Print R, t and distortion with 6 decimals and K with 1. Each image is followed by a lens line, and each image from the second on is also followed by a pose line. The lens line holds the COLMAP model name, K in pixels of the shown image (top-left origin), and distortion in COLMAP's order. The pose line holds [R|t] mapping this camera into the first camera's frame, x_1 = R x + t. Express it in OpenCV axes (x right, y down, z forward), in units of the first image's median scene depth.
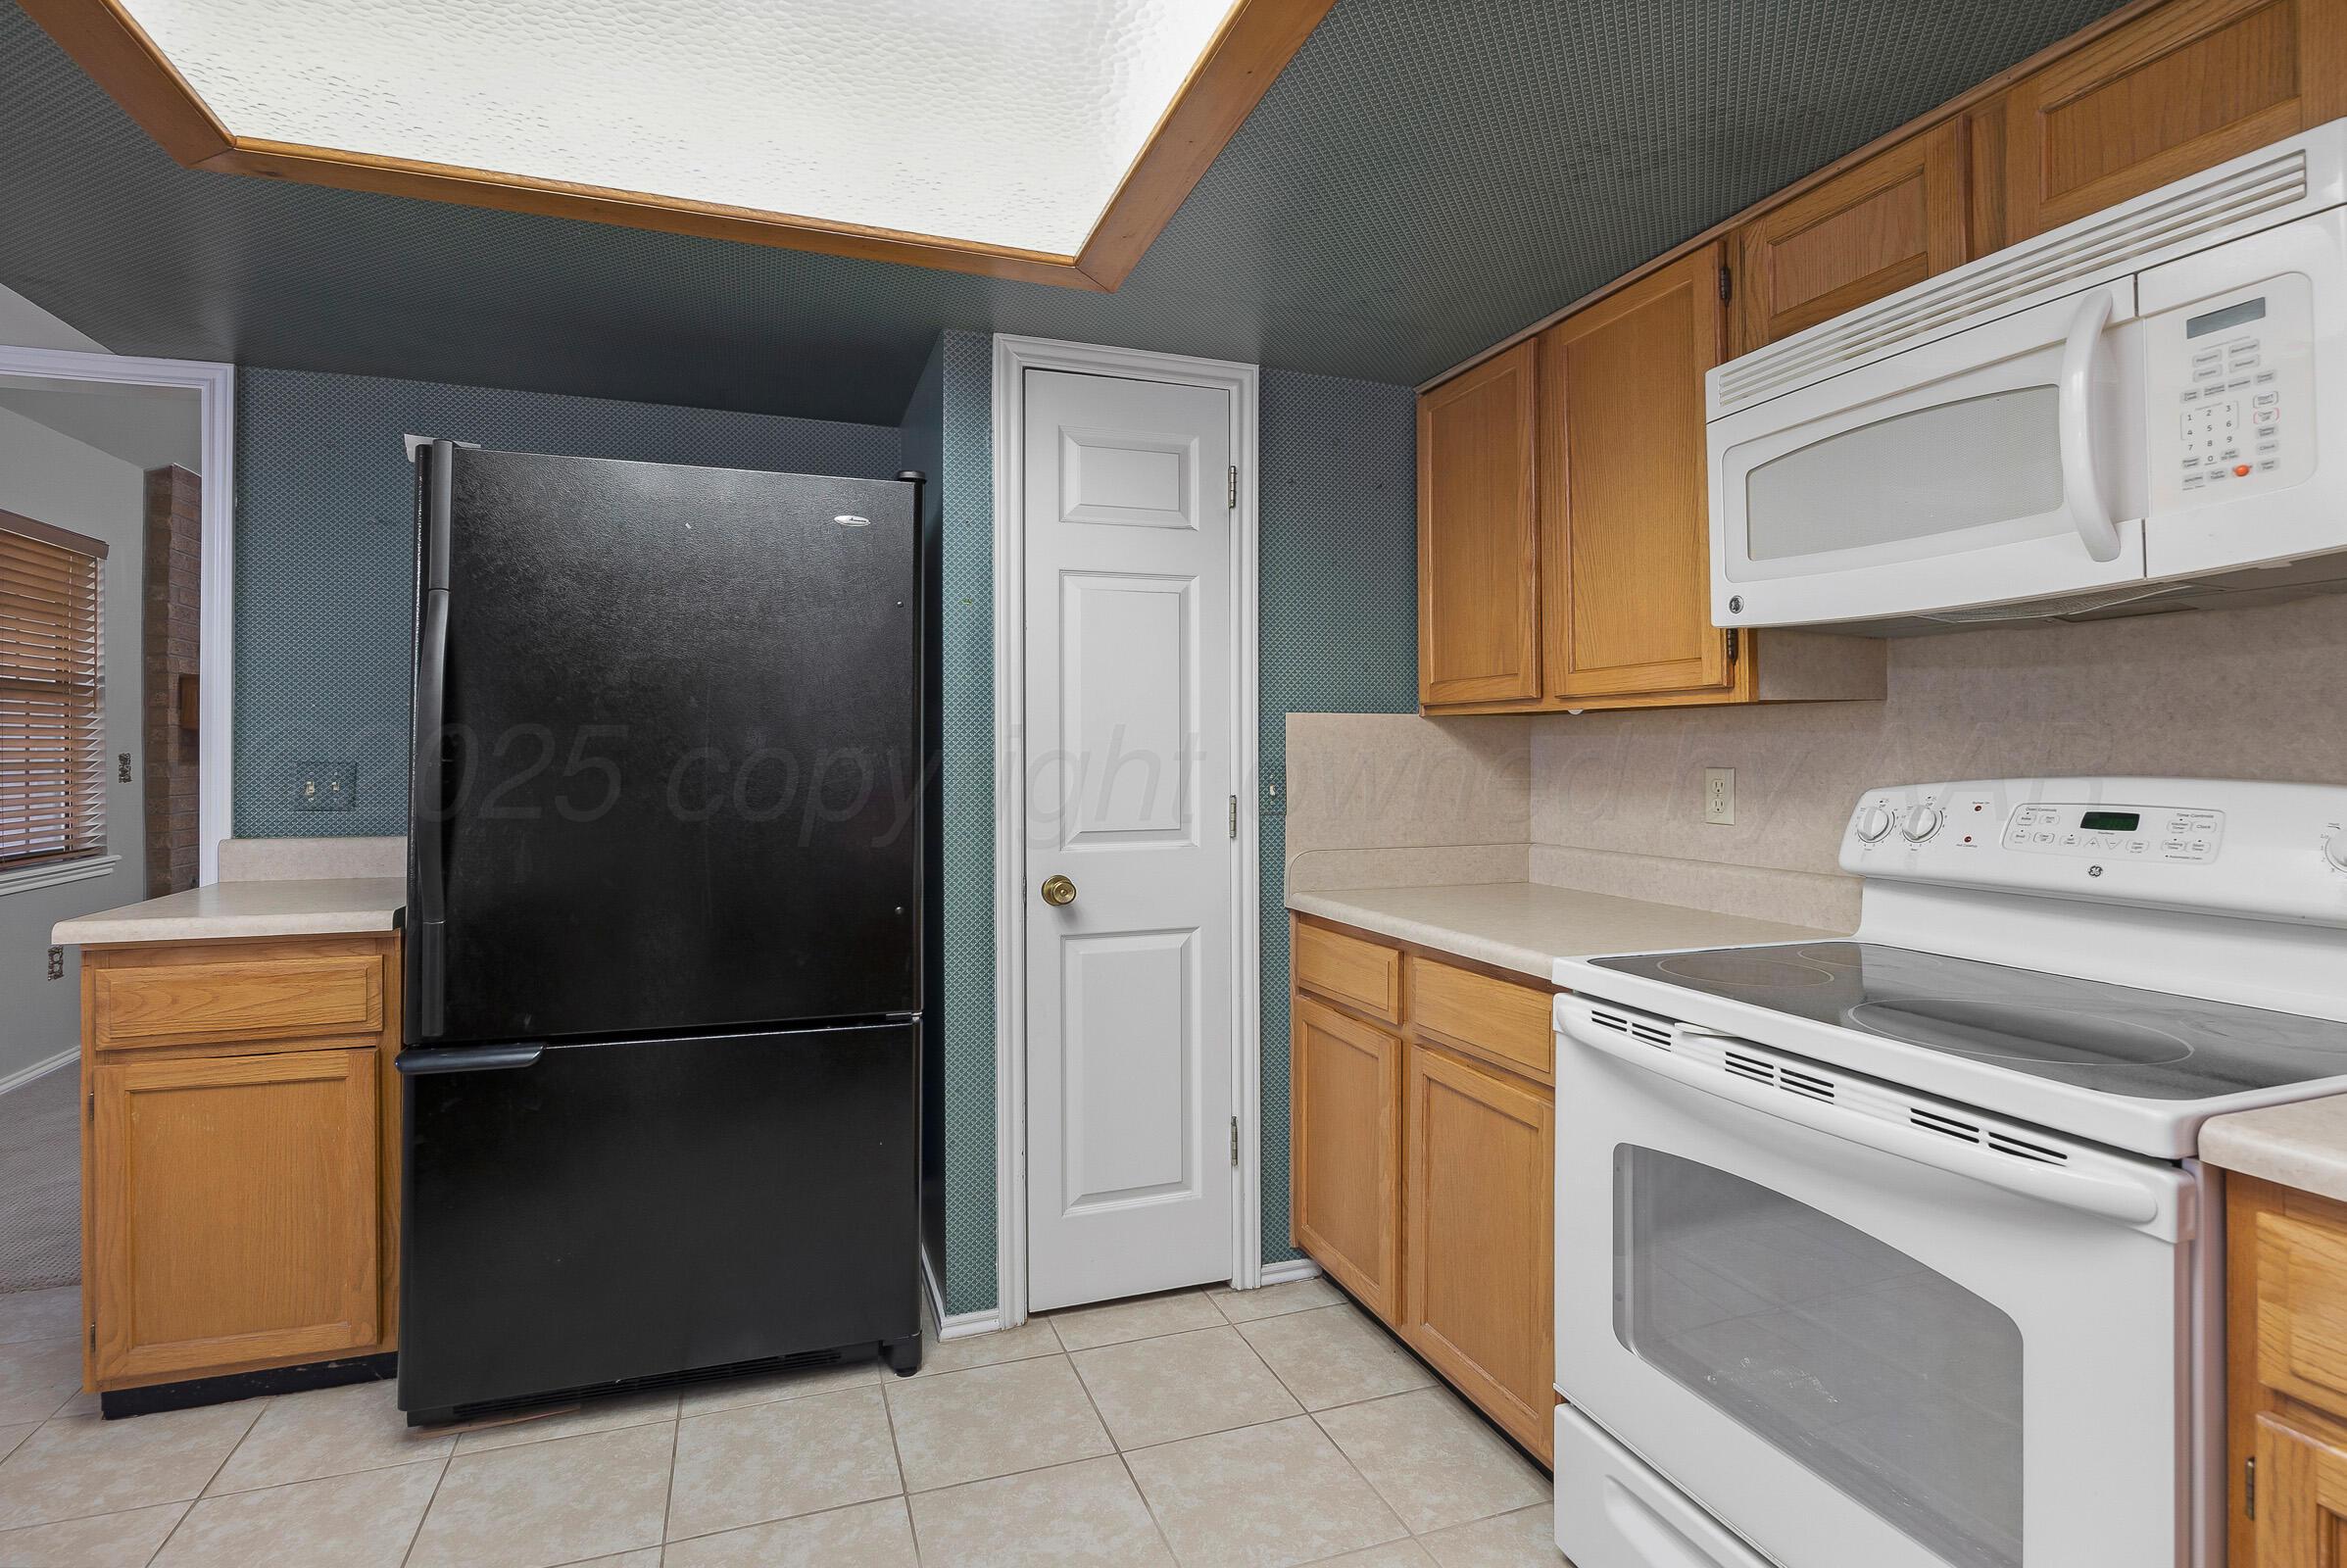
lens RADIAL K [[1091.0, 0, 1251.0], [0, 1091.0, 751.2], [0, 0, 1]] dist [-0.014423, 0.000300]
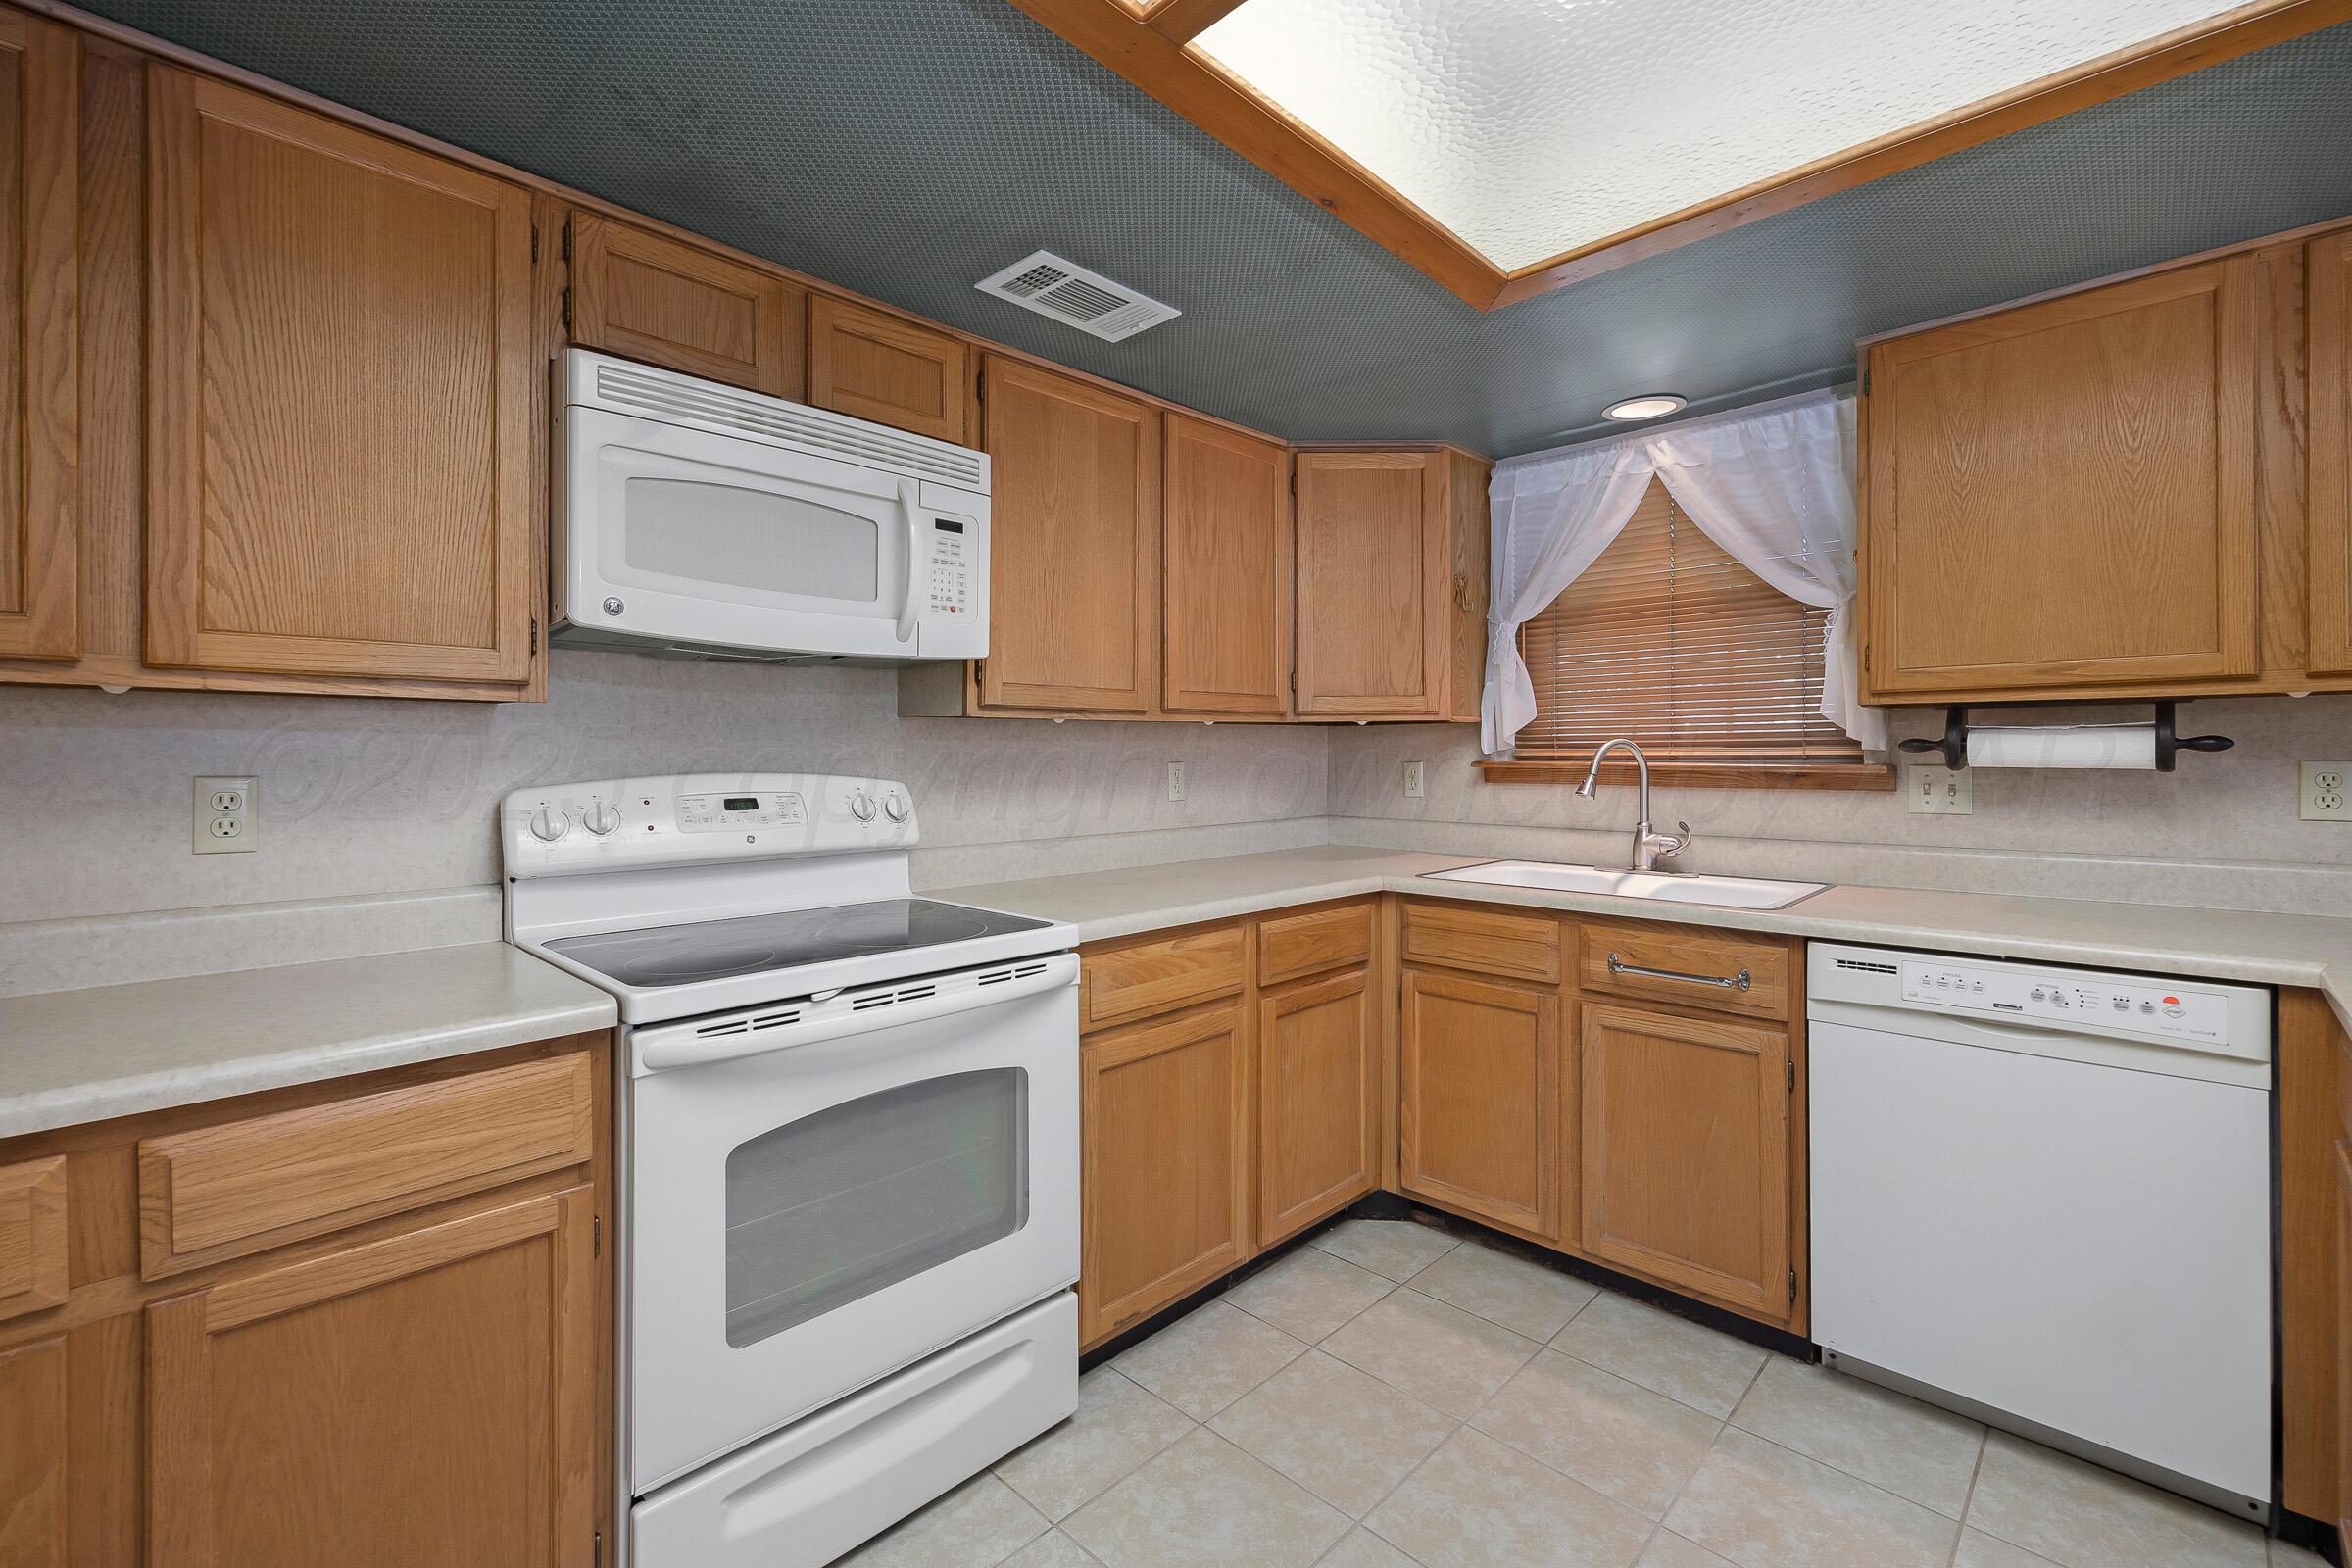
lens RADIAL K [[982.6, 0, 1256.6], [0, 982.6, 753.4], [0, 0, 1]] dist [0.003269, -0.000065]
pose [[-0.407650, 0.000650, 0.913138, -0.667320], [-0.001922, 0.999997, -0.001570, -0.001379], [-0.913136, -0.002395, -0.407648, 0.908090]]
